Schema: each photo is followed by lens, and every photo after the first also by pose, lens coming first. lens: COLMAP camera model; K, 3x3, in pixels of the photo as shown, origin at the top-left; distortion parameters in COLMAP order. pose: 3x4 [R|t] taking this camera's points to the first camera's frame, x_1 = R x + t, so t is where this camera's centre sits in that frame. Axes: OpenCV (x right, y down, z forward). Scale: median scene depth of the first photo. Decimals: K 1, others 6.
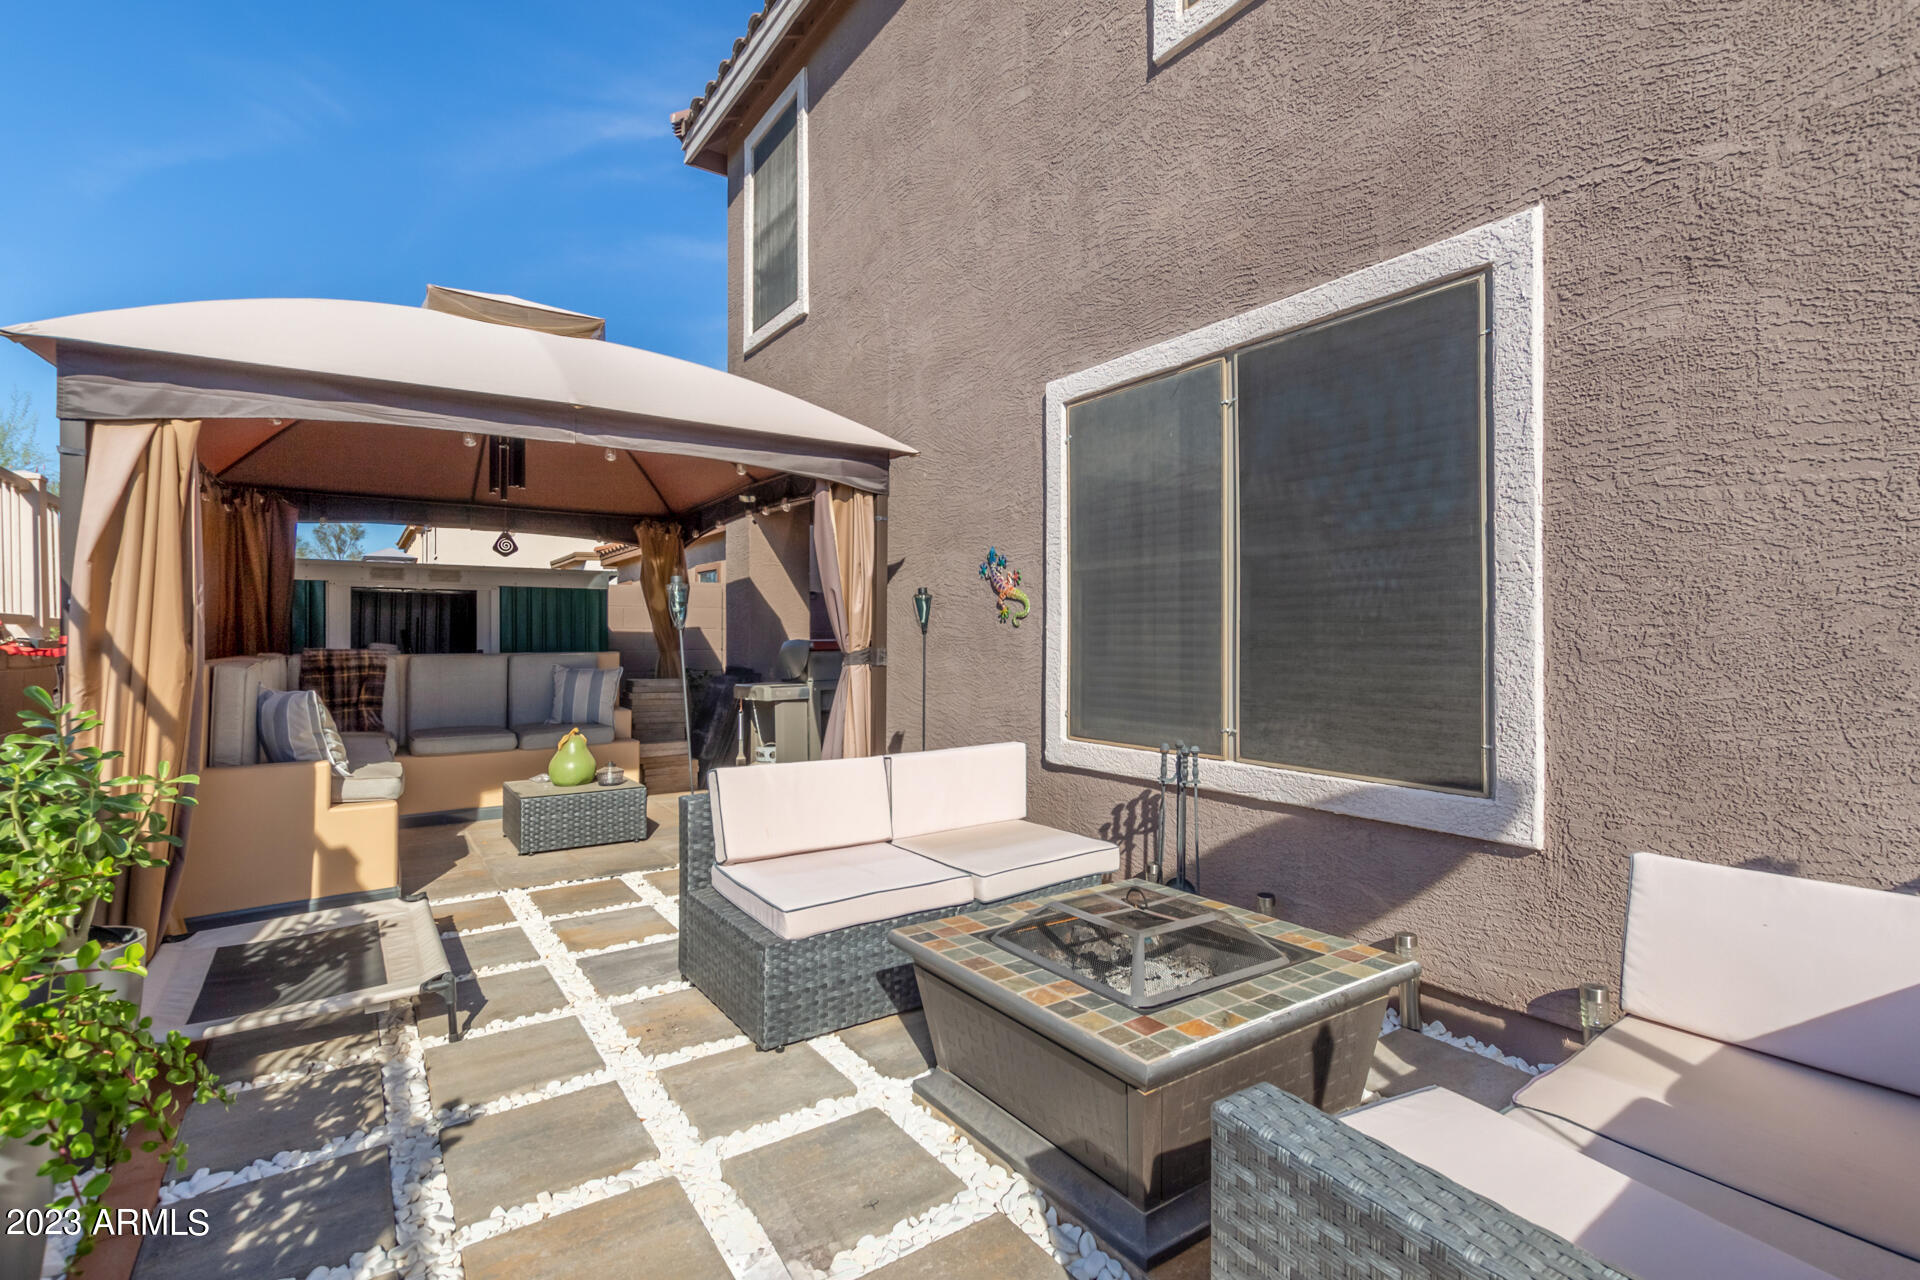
lens RADIAL K [[892.1, 0, 968.0], [0, 892.1, 630.5], [0, 0, 1]] dist [0.002132, -0.000443]
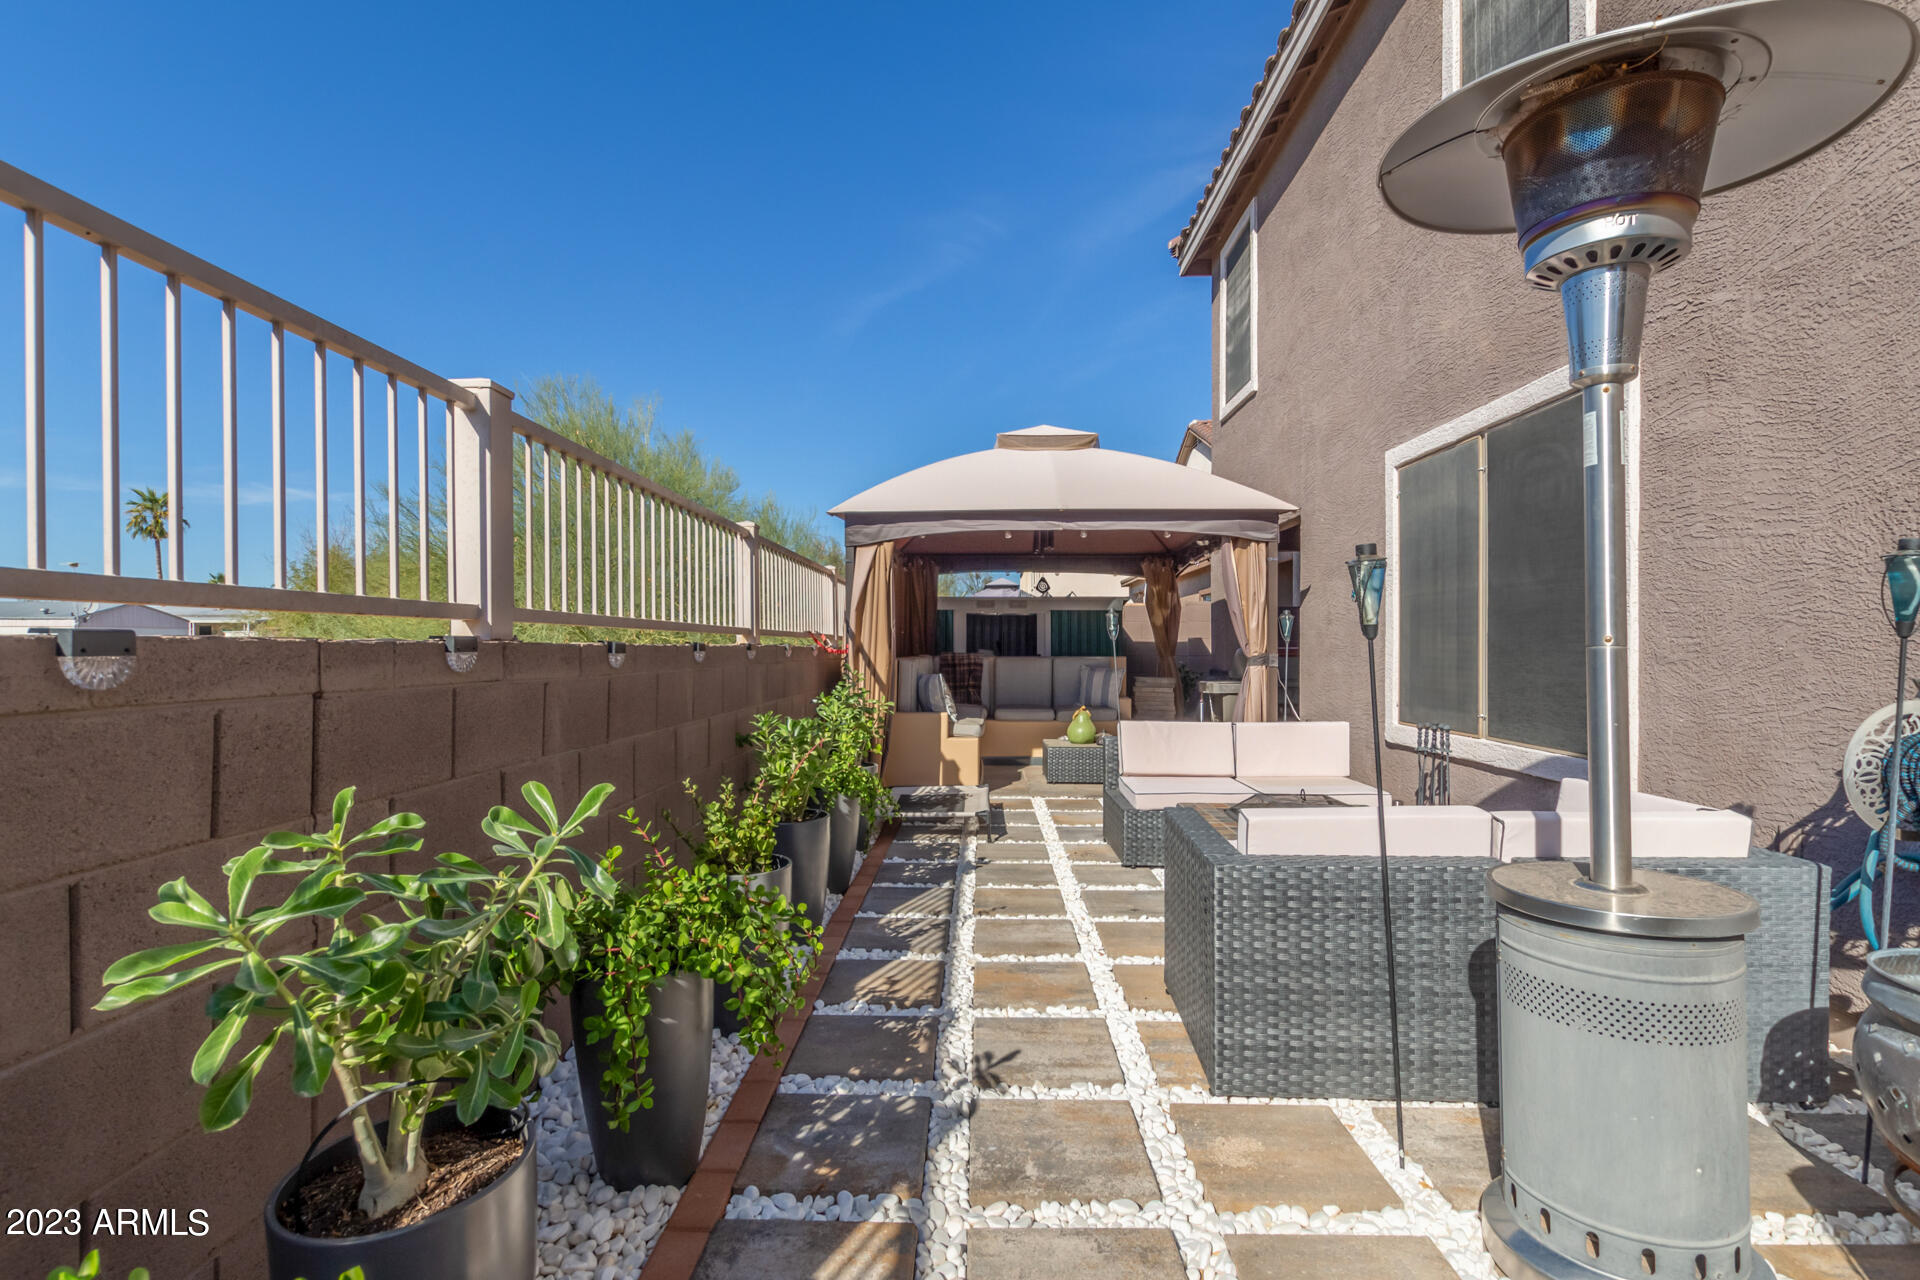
lens RADIAL K [[892.1, 0, 968.0], [0, 892.1, 630.5], [0, 0, 1]] dist [0.002132, -0.000443]
pose [[0.810460, -0.009023, -0.585724, 0.369172], [0.003386, 0.999937, -0.010718, -0.003030], [0.585784, 0.006703, 0.810440, -0.433029]]
